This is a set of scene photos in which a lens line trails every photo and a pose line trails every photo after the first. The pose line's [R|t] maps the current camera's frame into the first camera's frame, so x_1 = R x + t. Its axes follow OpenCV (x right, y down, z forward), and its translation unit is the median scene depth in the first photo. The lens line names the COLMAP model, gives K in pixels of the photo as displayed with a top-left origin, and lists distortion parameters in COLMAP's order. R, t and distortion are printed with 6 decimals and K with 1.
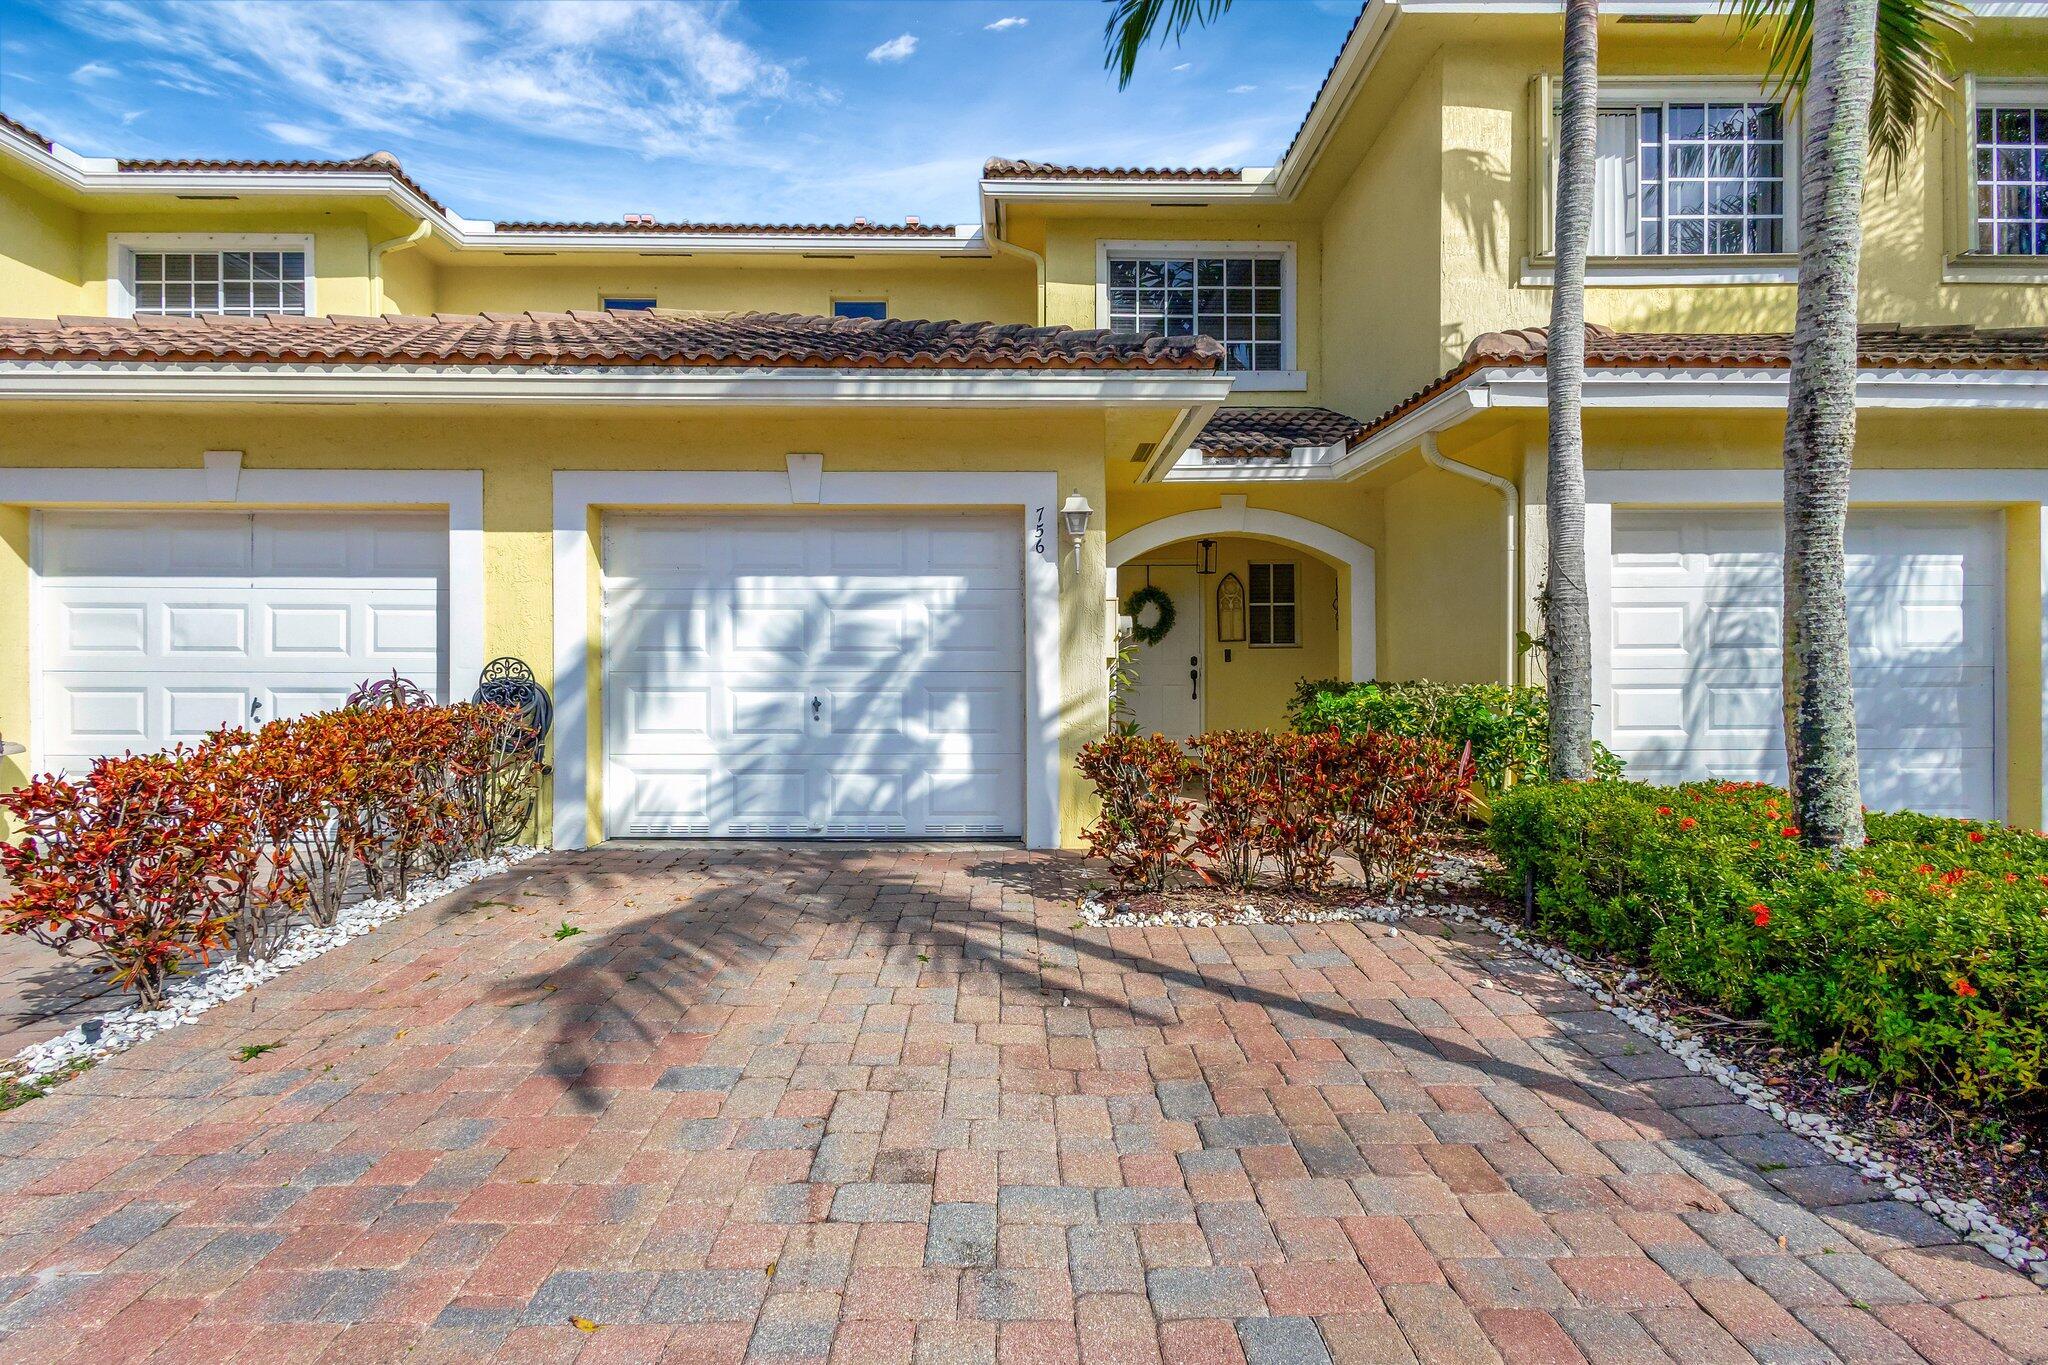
lens RADIAL K [[937.9, 0, 1025.9], [0, 937.9, 670.7], [0, 0, 1]] dist [0.009485, -0.004683]
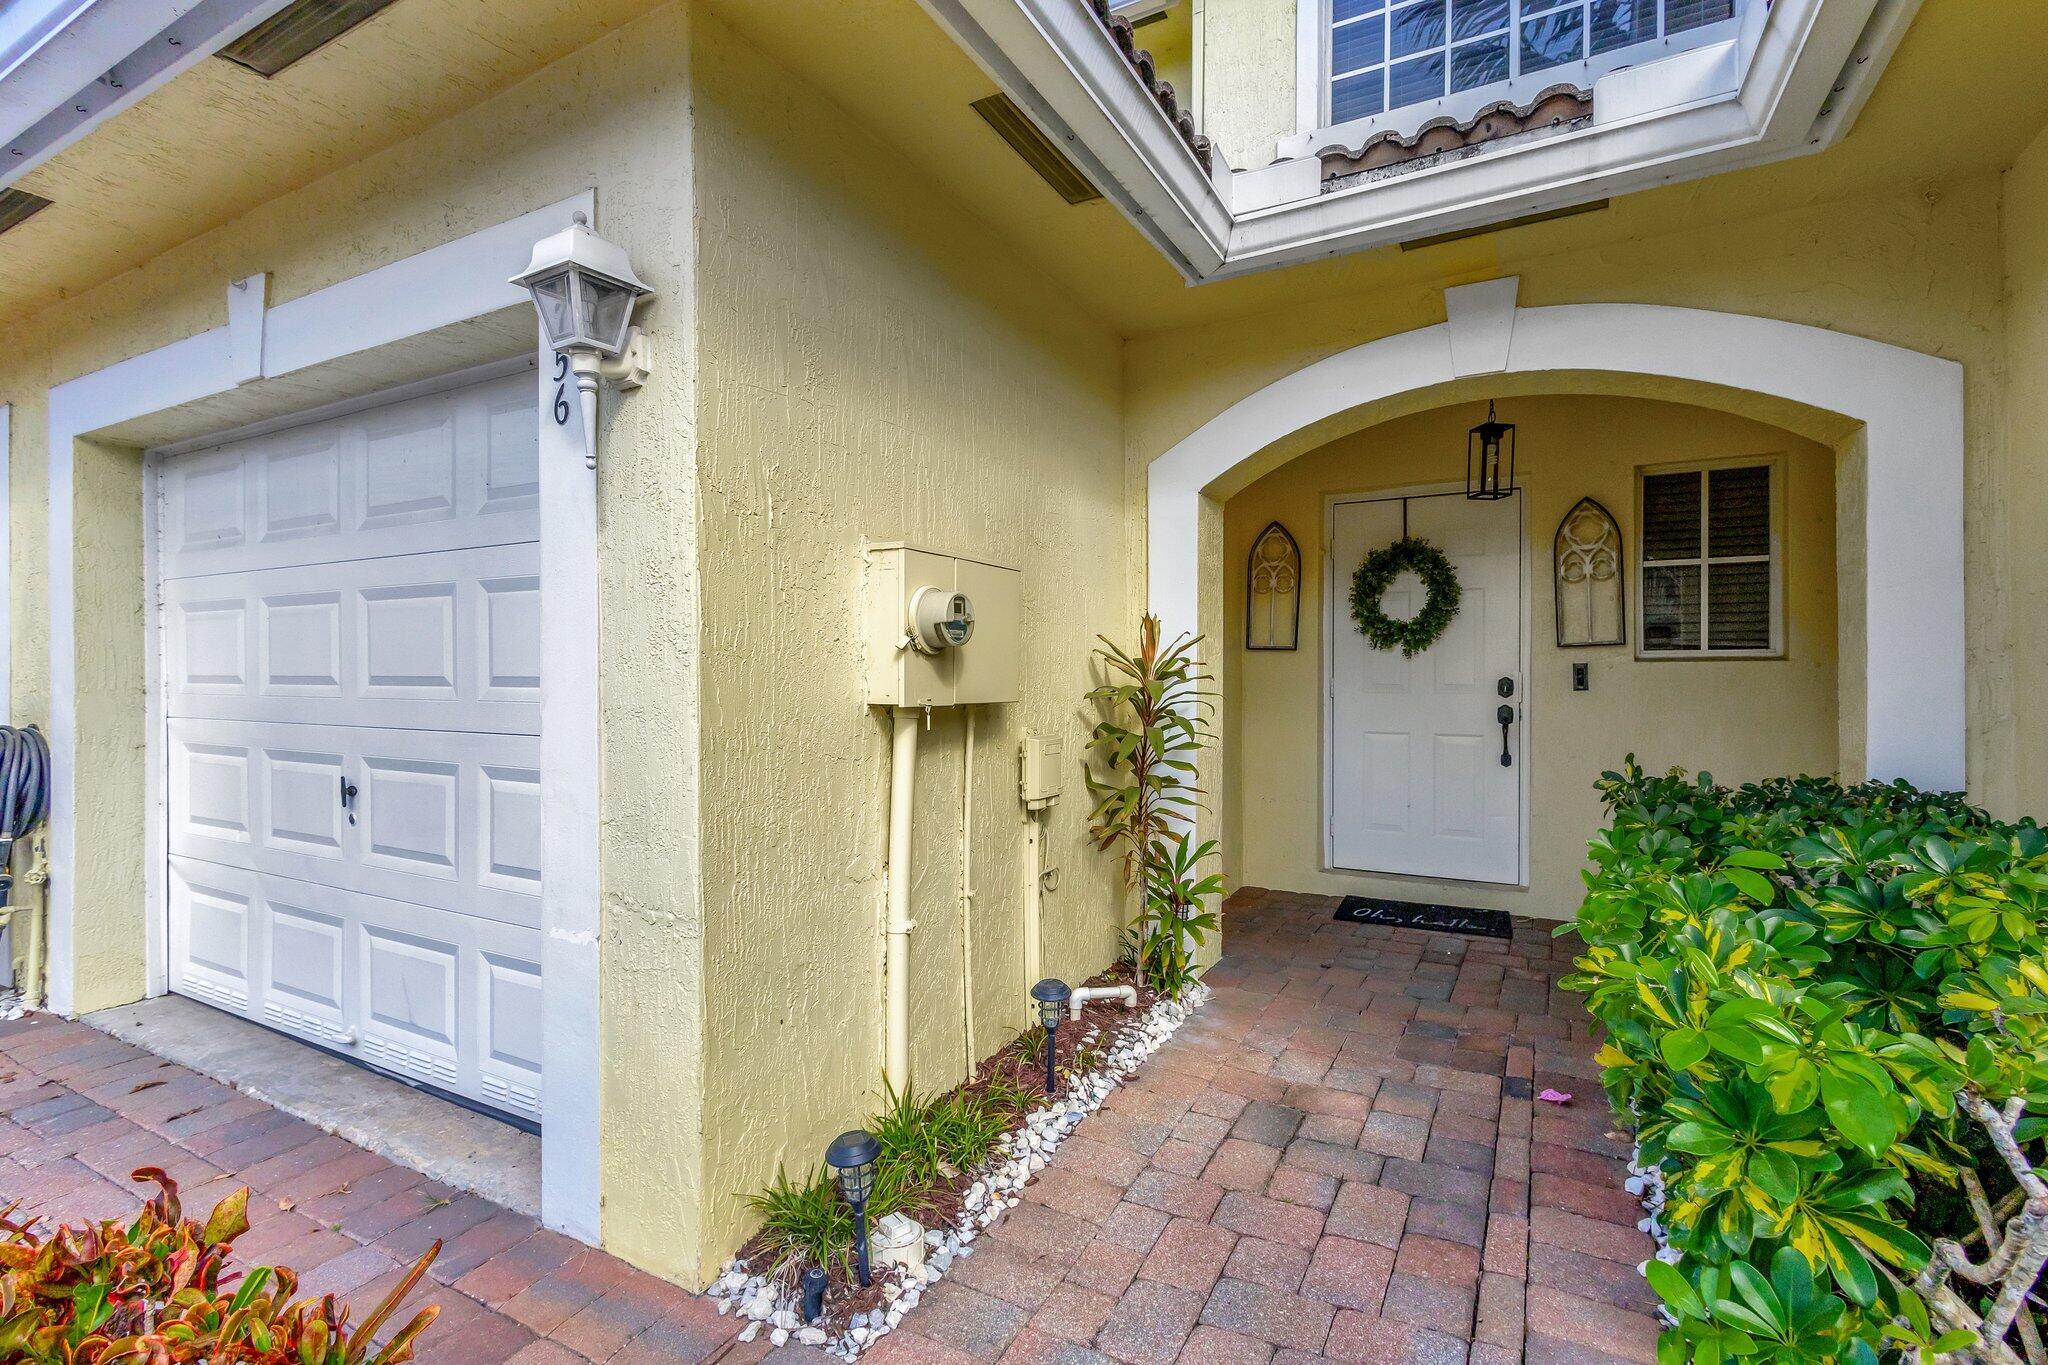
lens RADIAL K [[937.9, 0, 1022.9], [0, 937.9, 684.5], [0, 0, 1]] dist [0.009485, -0.004683]
pose [[0.872689, 0.017278, -0.487970, 0.200294], [-0.005262, 0.999649, 0.025984, -0.023193], [0.488247, -0.020108, 0.872474, 0.456843]]
